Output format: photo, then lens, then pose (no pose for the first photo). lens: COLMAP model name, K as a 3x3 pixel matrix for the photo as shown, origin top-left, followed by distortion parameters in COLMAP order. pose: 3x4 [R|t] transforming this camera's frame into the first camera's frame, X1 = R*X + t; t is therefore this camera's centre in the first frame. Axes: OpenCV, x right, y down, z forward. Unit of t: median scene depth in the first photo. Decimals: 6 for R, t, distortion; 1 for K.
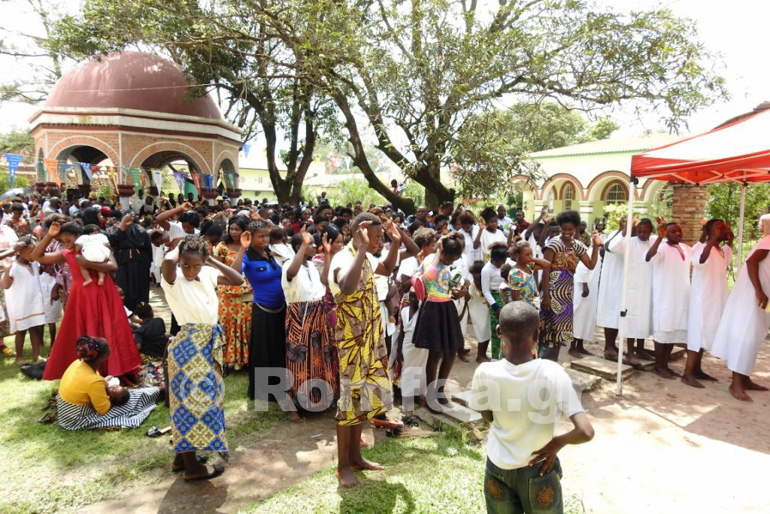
lens RADIAL K [[533.0, 0, 385.0], [0, 533.0, 257.0], [0, 0, 1]] dist [-0.000716, -0.000532]
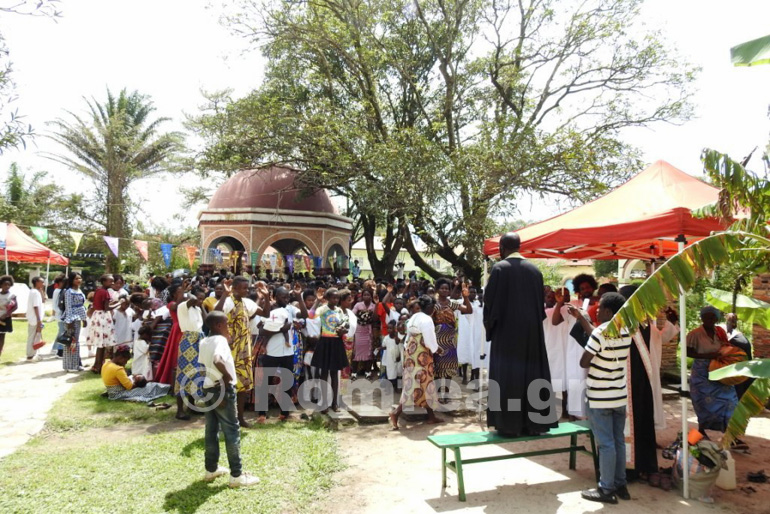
lens RADIAL K [[539.1, 0, 386.2], [0, 539.1, 237.6], [0, 0, 1]] dist [-0.002452, -0.000472]
pose [[0.953894, -0.022769, -0.299278, 0.204196], [-0.033316, 0.982924, -0.180968, 0.021151], [0.298288, 0.182595, 0.936847, -0.125781]]
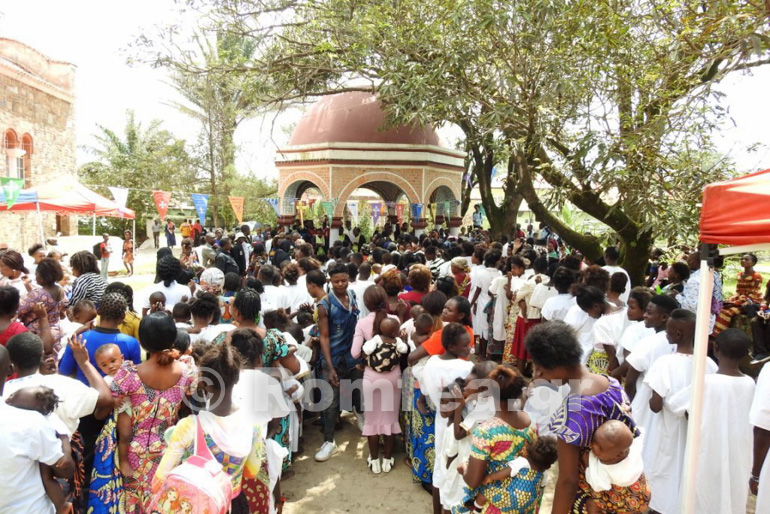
lens RADIAL K [[539.1, 0, 386.2], [0, 539.1, 237.6], [0, 0, 1]] dist [-0.002452, -0.000472]
pose [[0.839556, 0.013173, -0.543114, 0.151895], [-0.053440, 0.996860, -0.058430, -0.041242], [0.540639, 0.078079, 0.837624, 0.198823]]
